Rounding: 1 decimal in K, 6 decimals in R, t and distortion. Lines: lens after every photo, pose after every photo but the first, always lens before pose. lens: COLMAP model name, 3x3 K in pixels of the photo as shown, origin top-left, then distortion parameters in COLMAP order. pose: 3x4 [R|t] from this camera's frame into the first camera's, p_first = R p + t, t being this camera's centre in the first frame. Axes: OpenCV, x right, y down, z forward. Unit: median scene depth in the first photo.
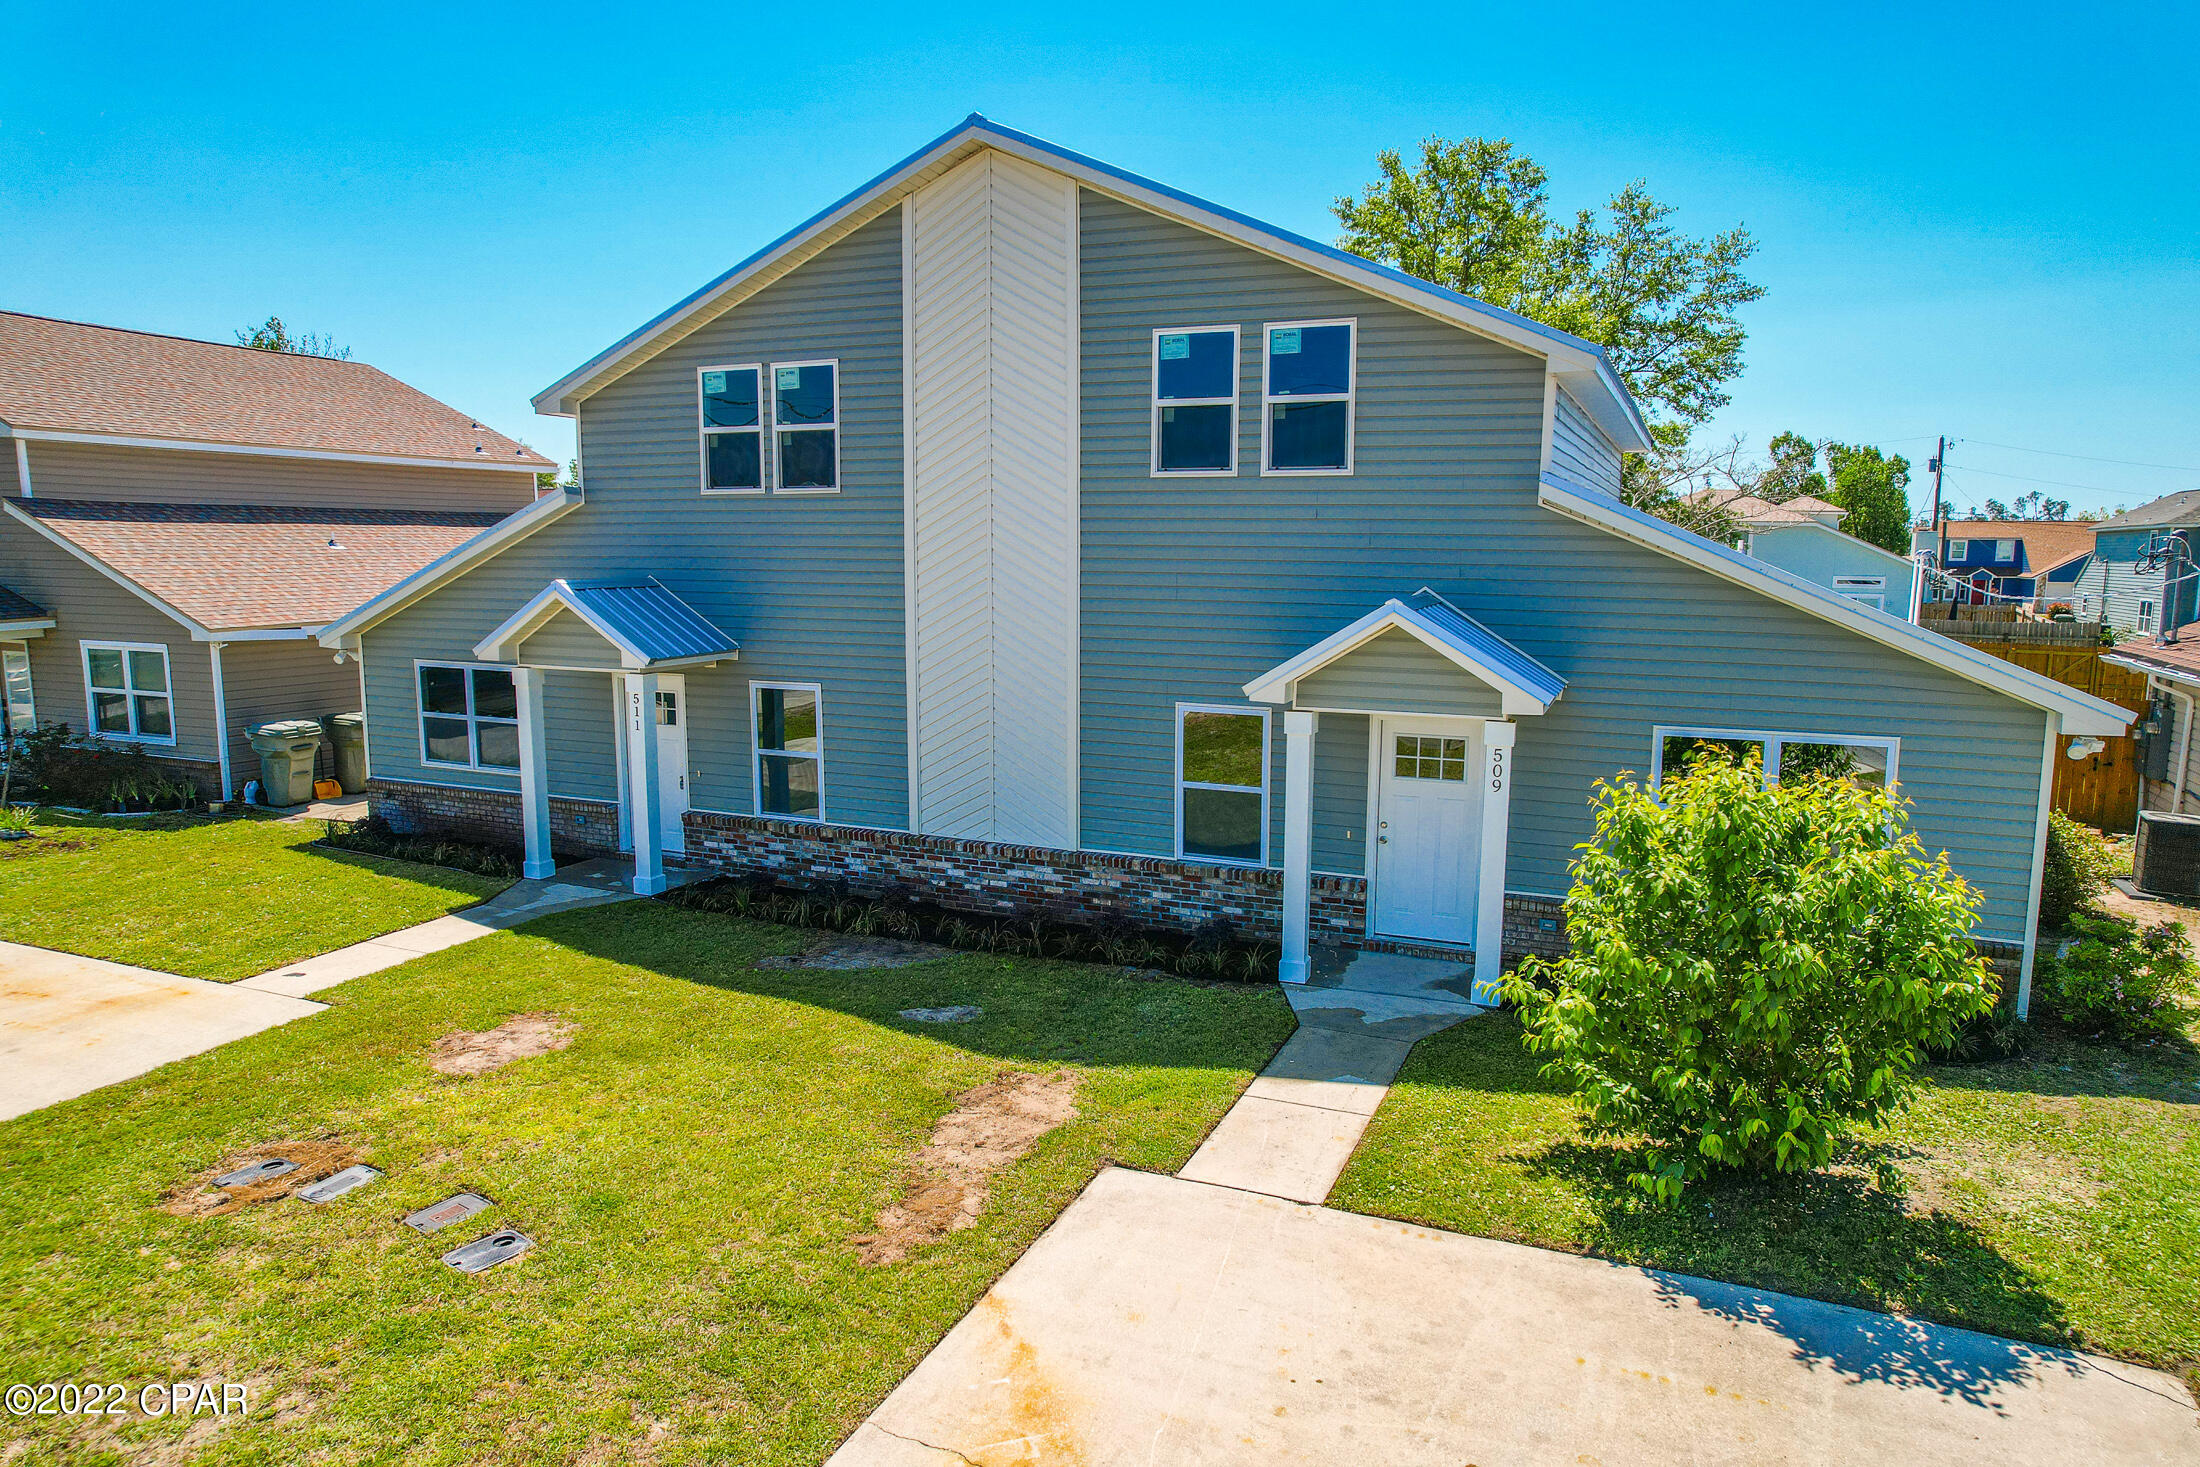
lens RADIAL K [[1404.6, 0, 1106.8], [0, 1404.6, 752.2], [0, 0, 1]] dist [-0.078177, 0.070679]
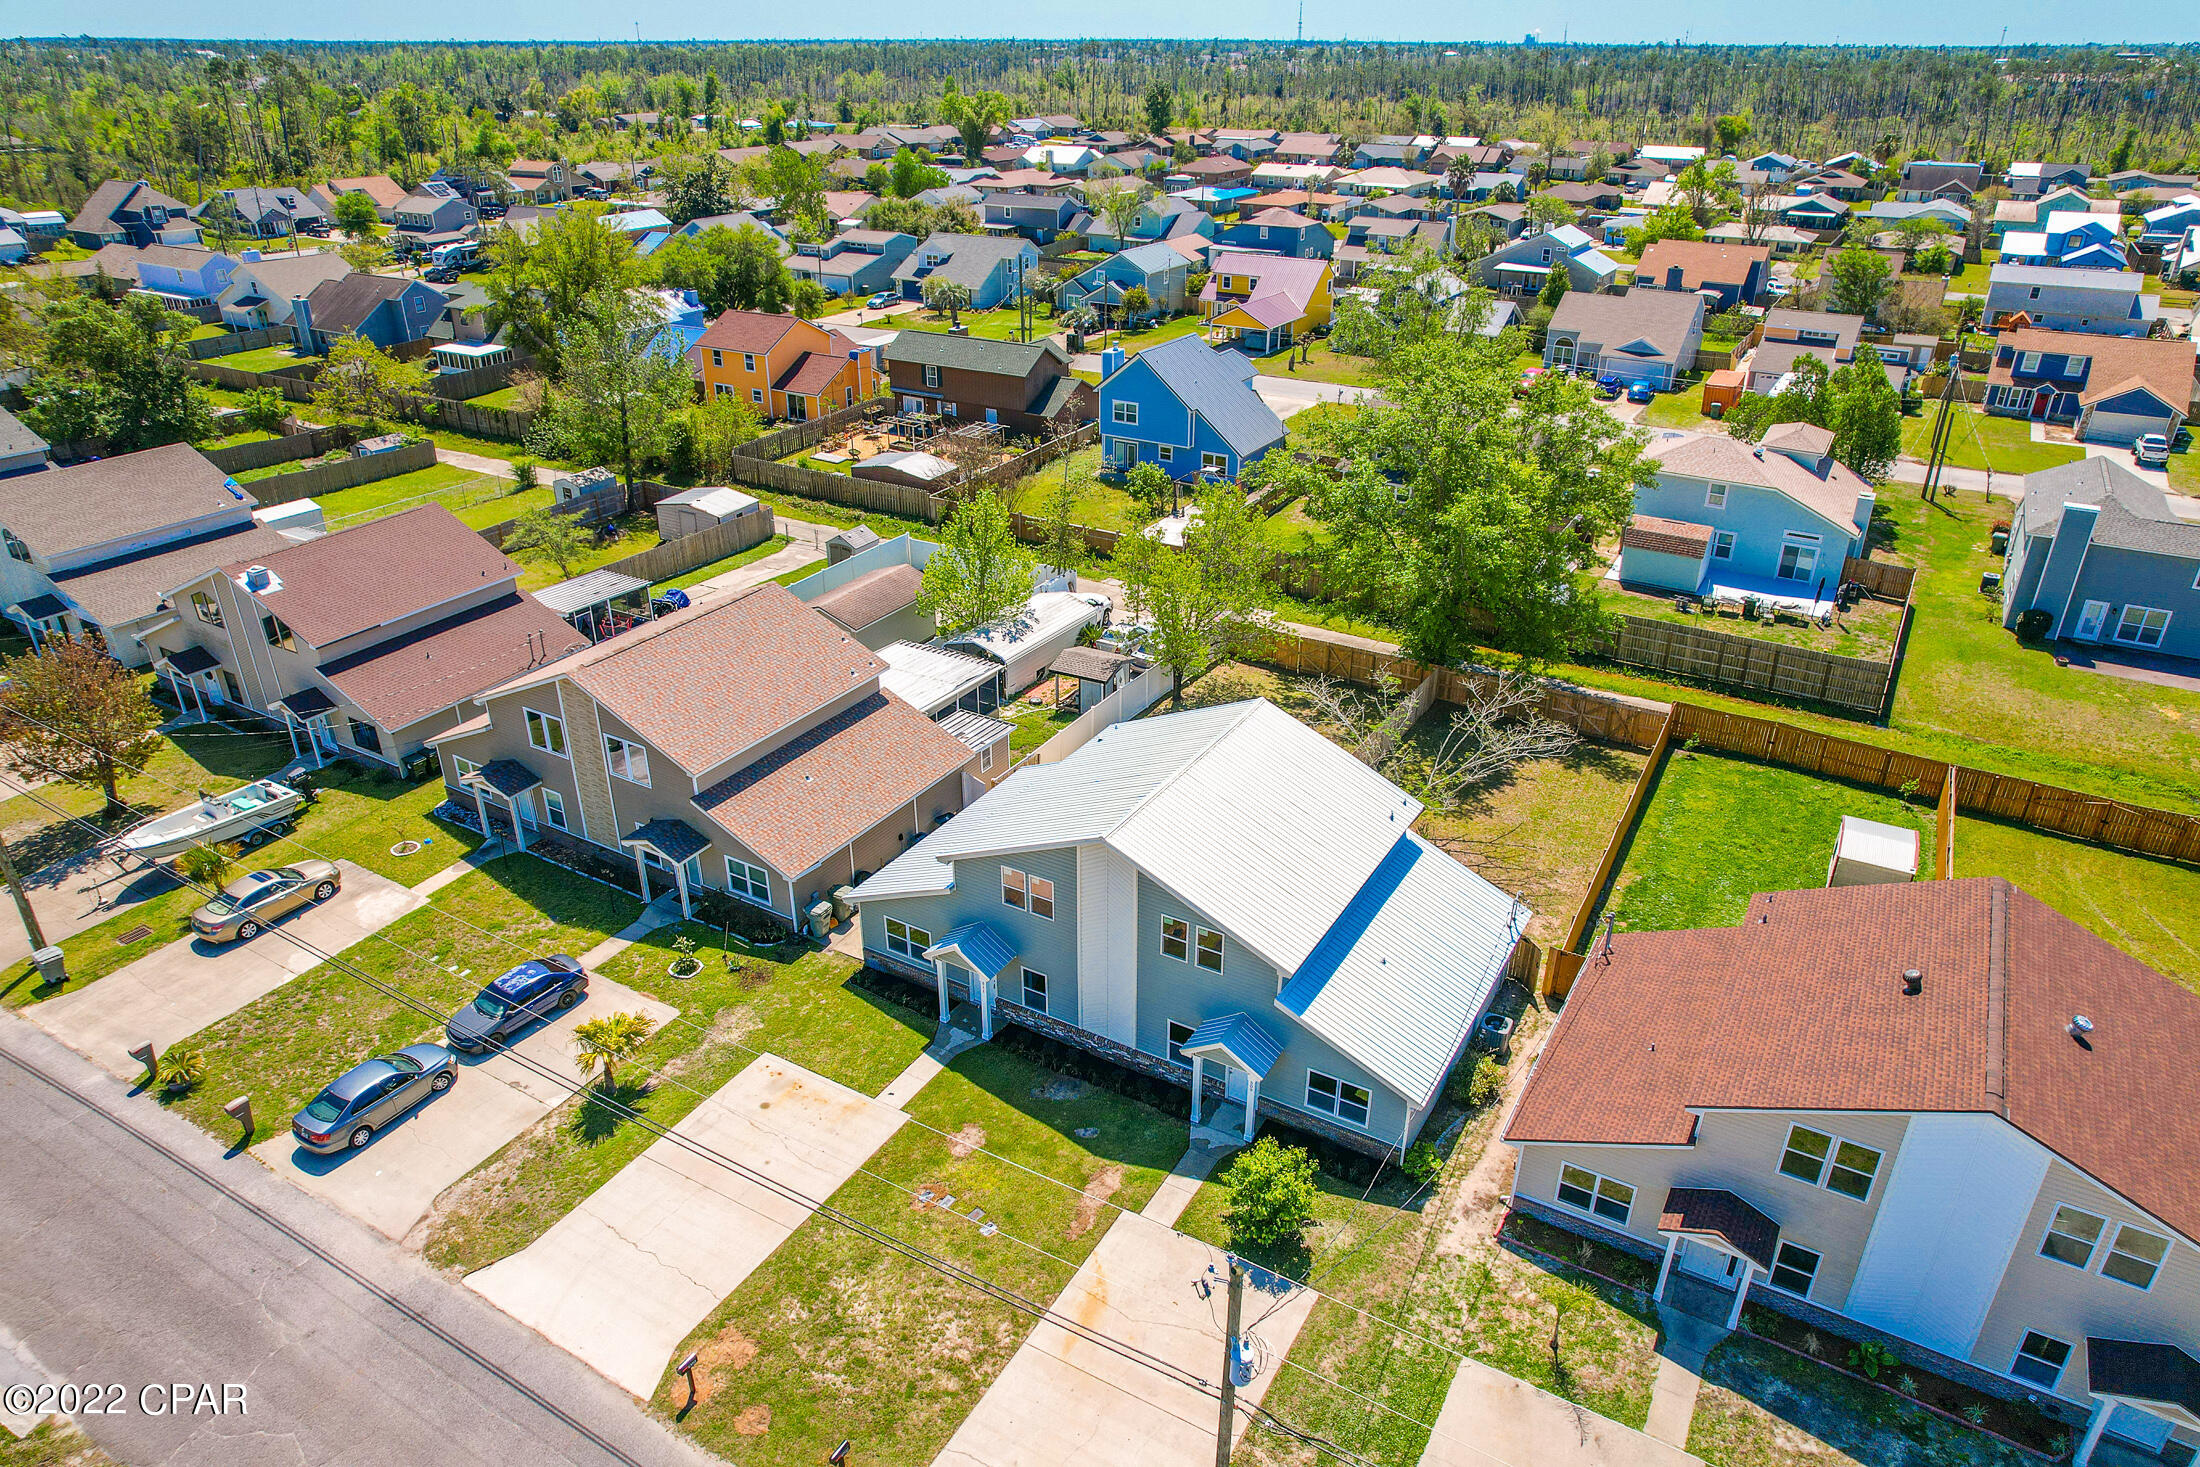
lens RADIAL K [[1404.6, 0, 1106.8], [0, 1404.6, 752.2], [0, 0, 1]] dist [-0.078177, 0.070679]
pose [[0.992415, 0.051505, -0.111620, 0.224267], [-0.012736, 0.946188, 0.323367, -1.531829], [0.122269, -0.319493, 0.939667, -1.630823]]
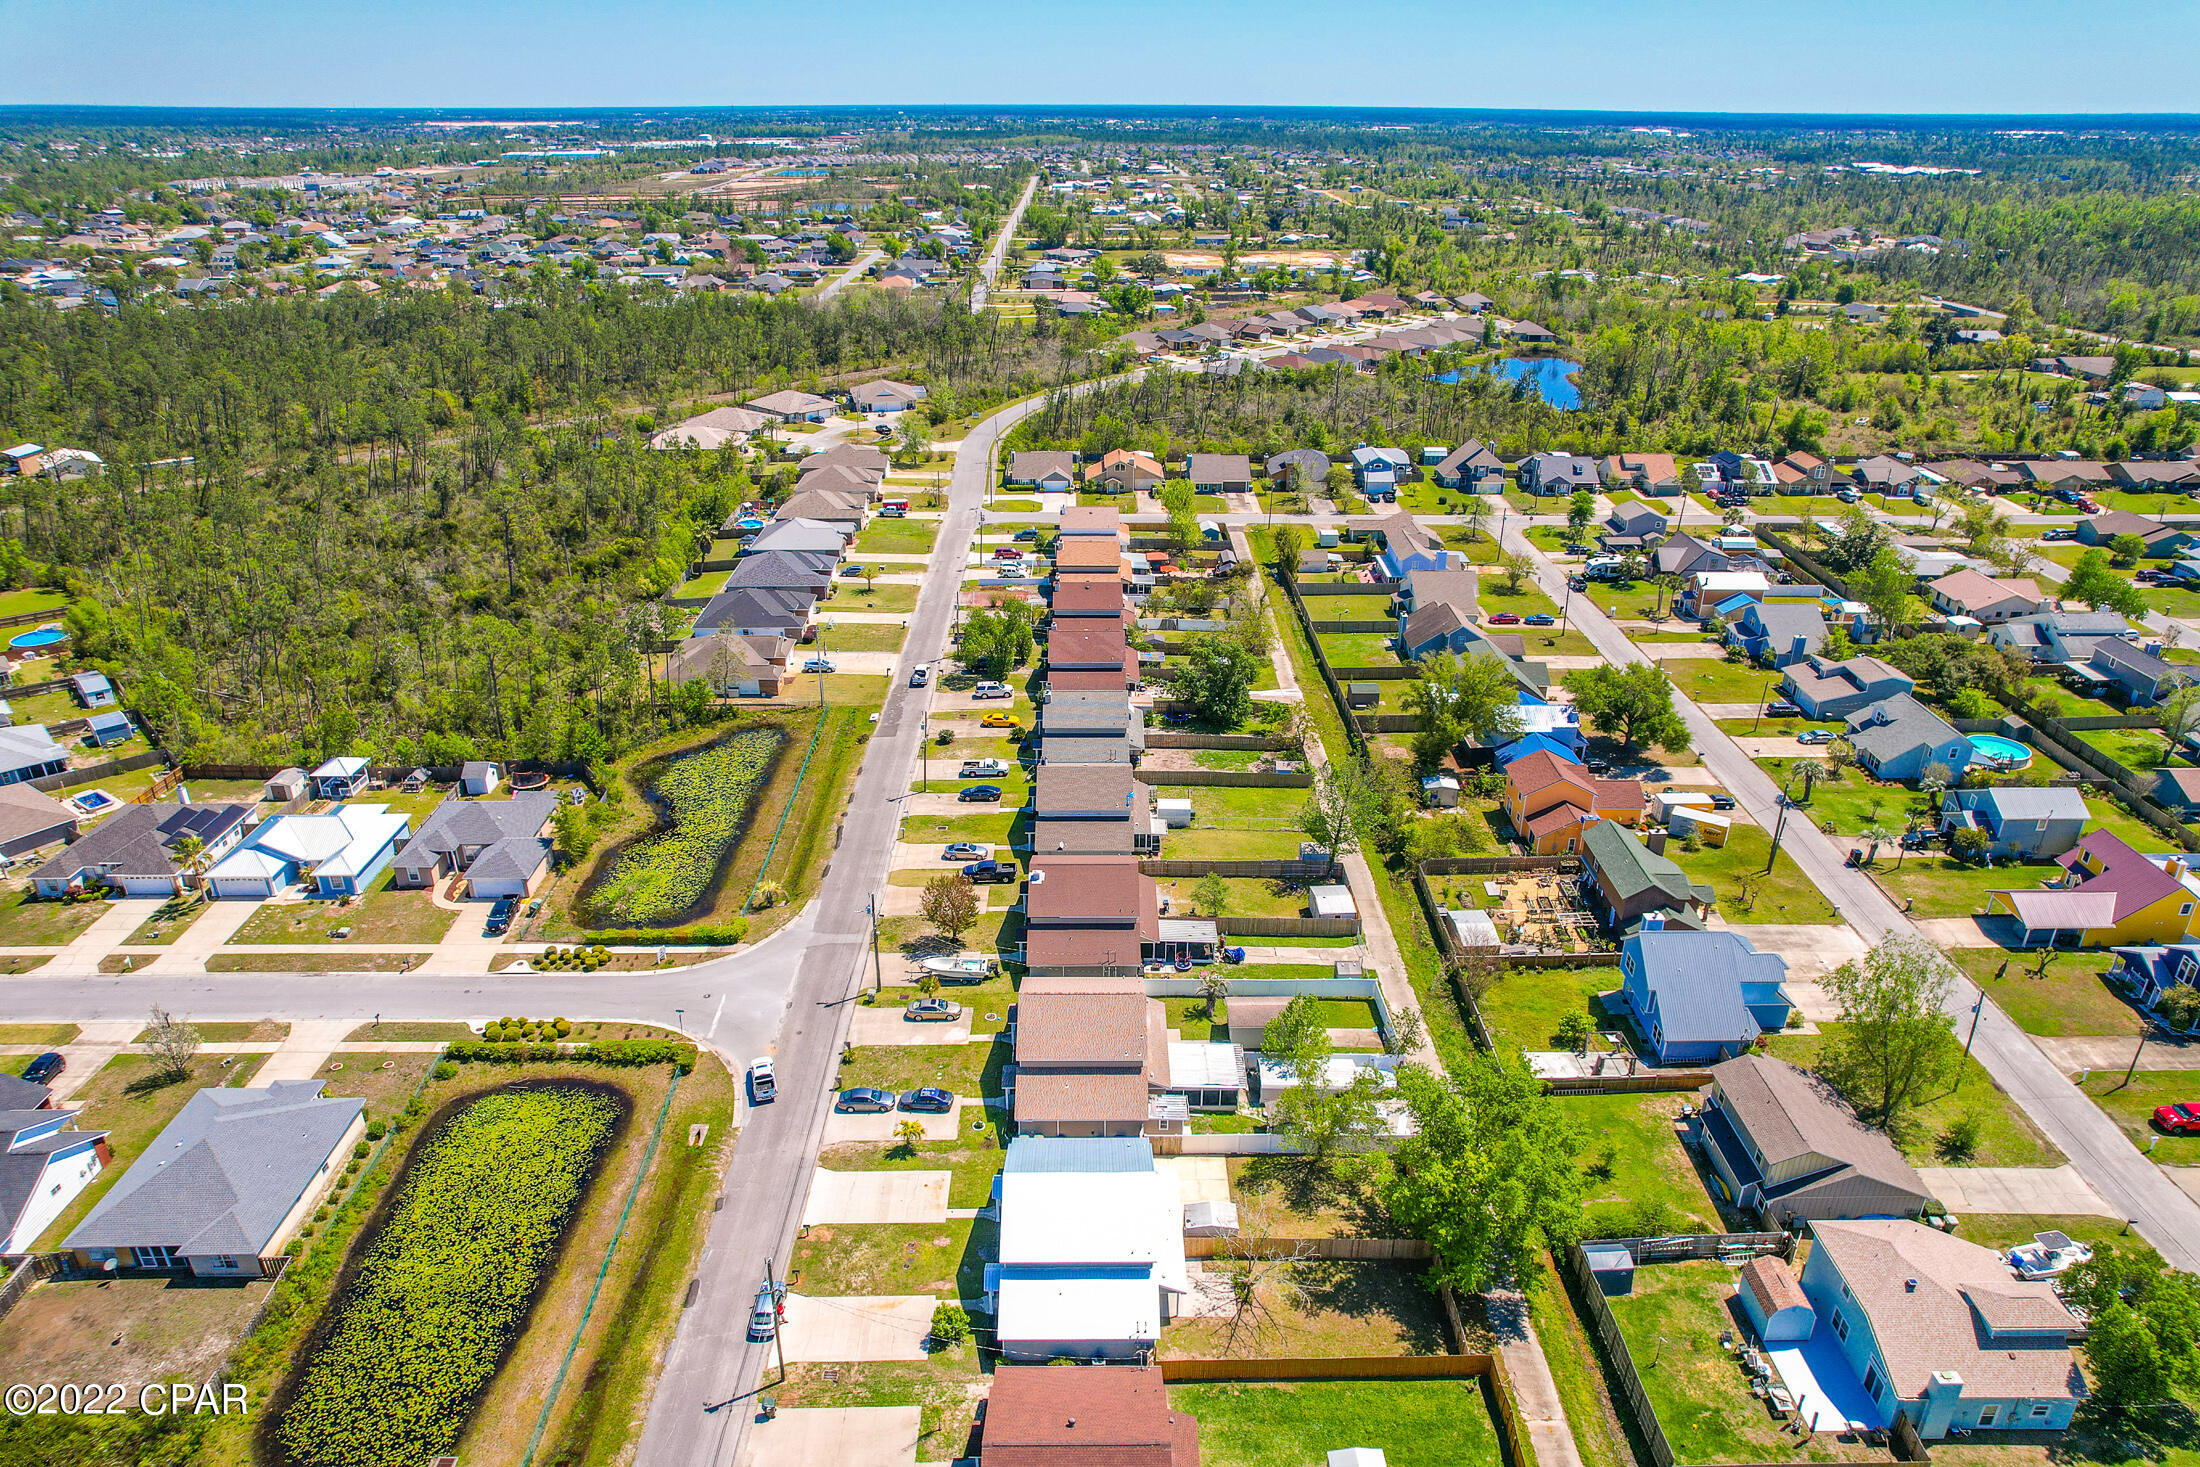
lens RADIAL K [[1404.6, 0, 1106.8], [0, 1404.6, 752.2], [0, 0, 1]] dist [-0.078177, 0.070679]
pose [[0.402880, 0.381922, -0.831759, 5.238713], [-0.131488, 0.923500, 0.360358, -5.083691], [0.905758, -0.035815, 0.422278, -1.478816]]
